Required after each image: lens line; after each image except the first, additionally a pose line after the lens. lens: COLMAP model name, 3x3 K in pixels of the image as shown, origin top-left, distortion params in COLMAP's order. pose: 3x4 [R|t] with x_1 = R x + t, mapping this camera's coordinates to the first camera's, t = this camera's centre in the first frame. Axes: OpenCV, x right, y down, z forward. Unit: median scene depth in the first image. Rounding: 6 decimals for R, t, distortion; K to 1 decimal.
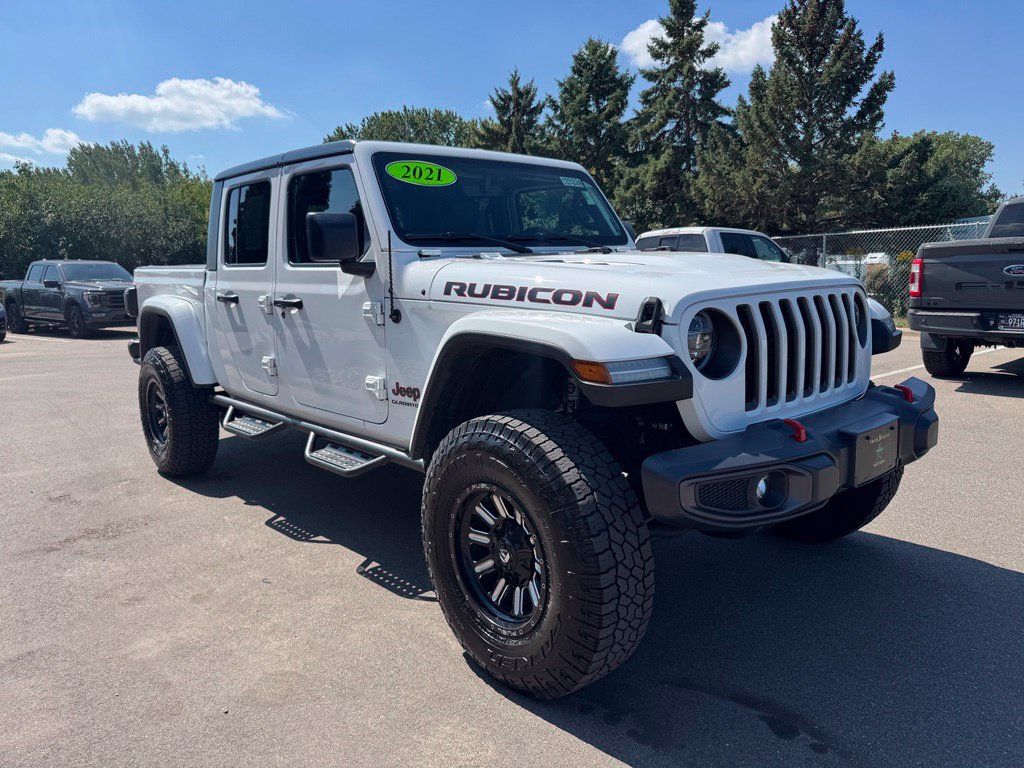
lens RADIAL K [[727.7, 0, 513.8], [0, 727.7, 384.5], [0, 0, 1]] dist [0.022751, -0.028606]
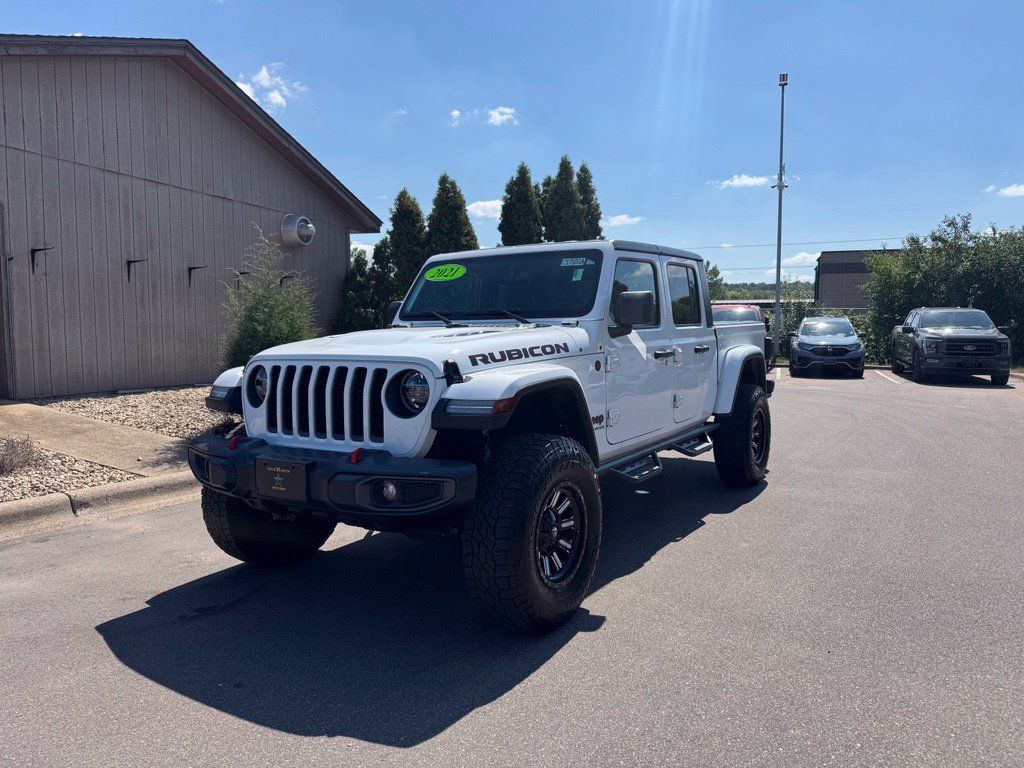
lens RADIAL K [[727.7, 0, 508.3], [0, 727.7, 375.1], [0, 0, 1]] dist [0.022751, -0.028606]
pose [[0.276345, 0.087871, -0.957033, 1.167376], [-0.150688, 0.987456, 0.047152, -0.141732], [0.949171, 0.131183, 0.286120, 0.602191]]
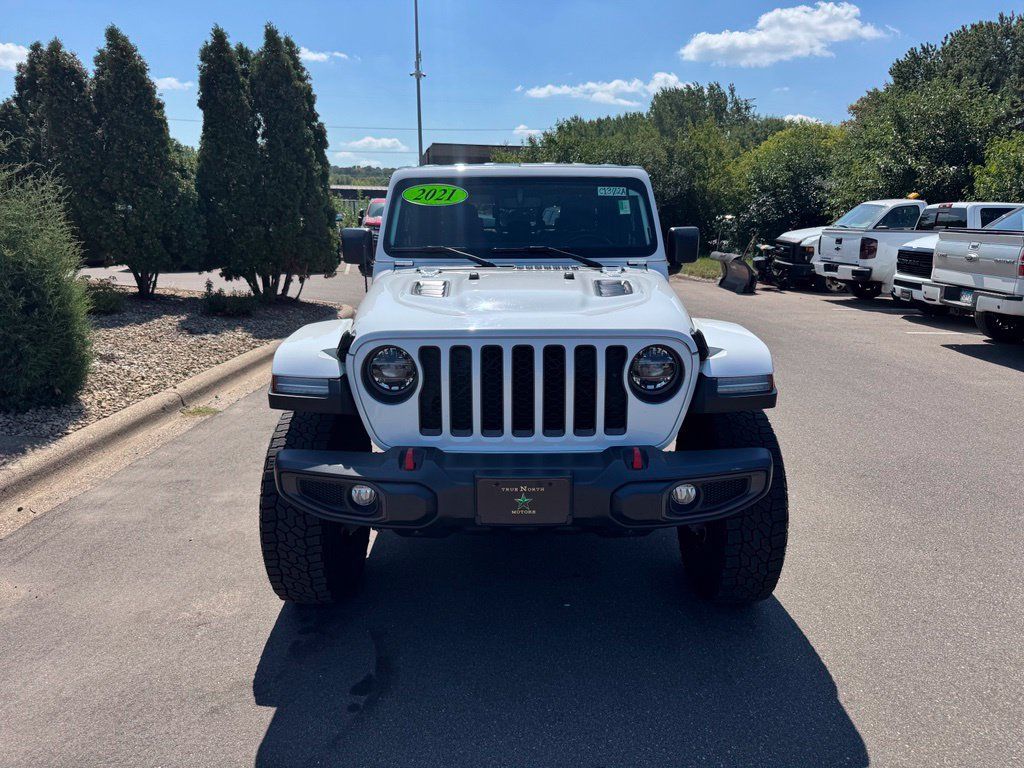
lens RADIAL K [[727.7, 0, 519.2], [0, 727.7, 388.2], [0, 0, 1]] dist [0.022751, -0.028606]
pose [[0.752605, 0.183669, -0.632338, 0.686223], [-0.126234, 0.982743, 0.135205, -0.128140], [0.646259, -0.021933, 0.762803, 0.123668]]
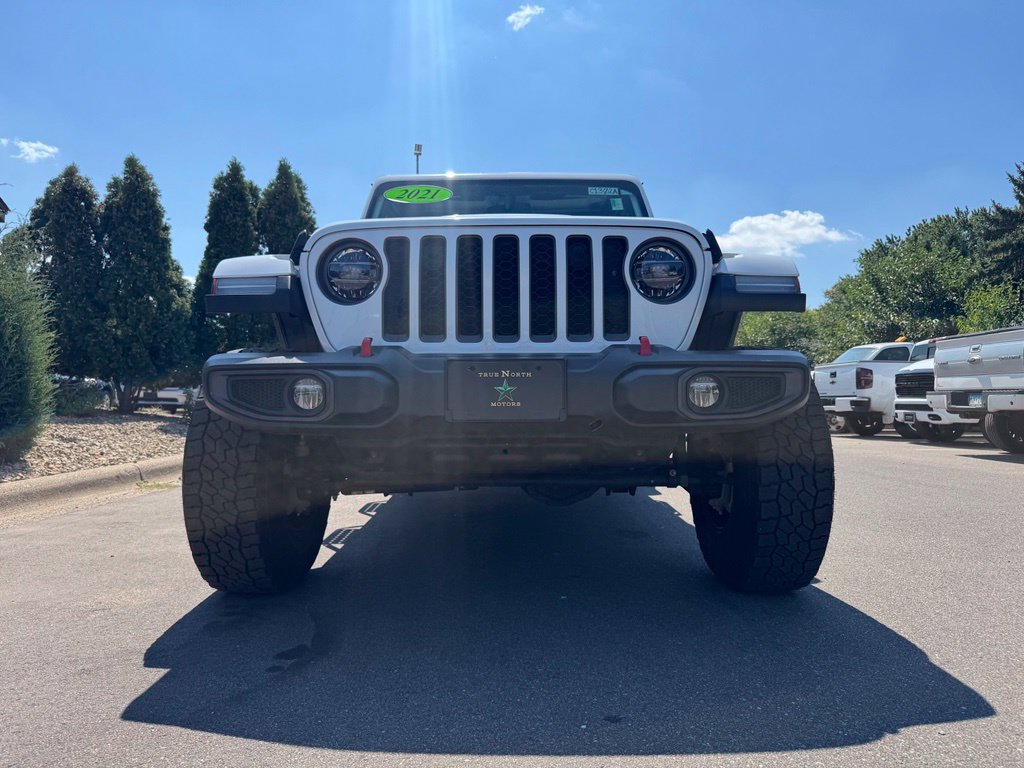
lens RADIAL K [[727.7, 0, 512.5], [0, 727.7, 390.3], [0, 0, 1]] dist [0.022751, -0.028606]
pose [[0.751316, 0.022313, -0.659566, 0.645225], [-0.124867, 0.986182, -0.108875, 0.110176], [0.648022, 0.164158, 0.743720, 0.233050]]
